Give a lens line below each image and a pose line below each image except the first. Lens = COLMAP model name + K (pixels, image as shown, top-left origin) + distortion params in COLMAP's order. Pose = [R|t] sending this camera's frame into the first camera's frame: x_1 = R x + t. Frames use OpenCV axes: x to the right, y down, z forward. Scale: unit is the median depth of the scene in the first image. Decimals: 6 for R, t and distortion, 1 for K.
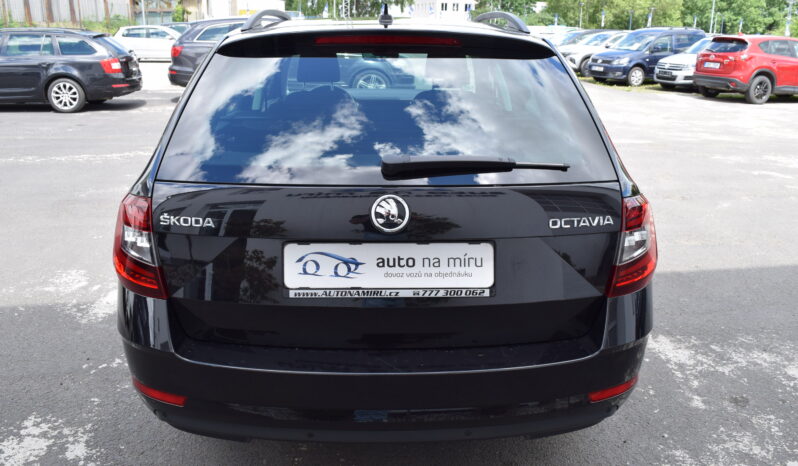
lens RADIAL K [[657.1, 0, 399.0], [0, 657.1, 233.0], [0, 0, 1]] dist [-0.084909, 0.007226]
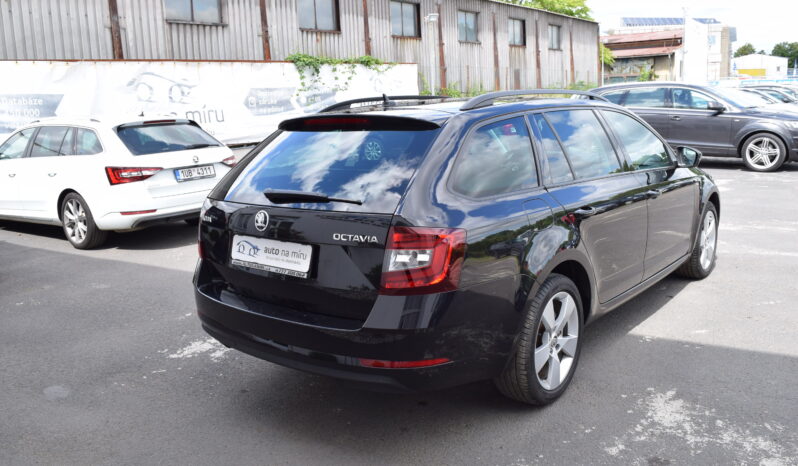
lens RADIAL K [[657.1, 0, 399.0], [0, 657.1, 233.0], [0, 0, 1]] dist [-0.084909, 0.007226]
pose [[0.746439, 0.085600, -0.659925, 1.369355], [-0.145293, 0.988730, -0.036092, 0.011746], [0.649399, 0.122823, 0.750464, -0.077677]]
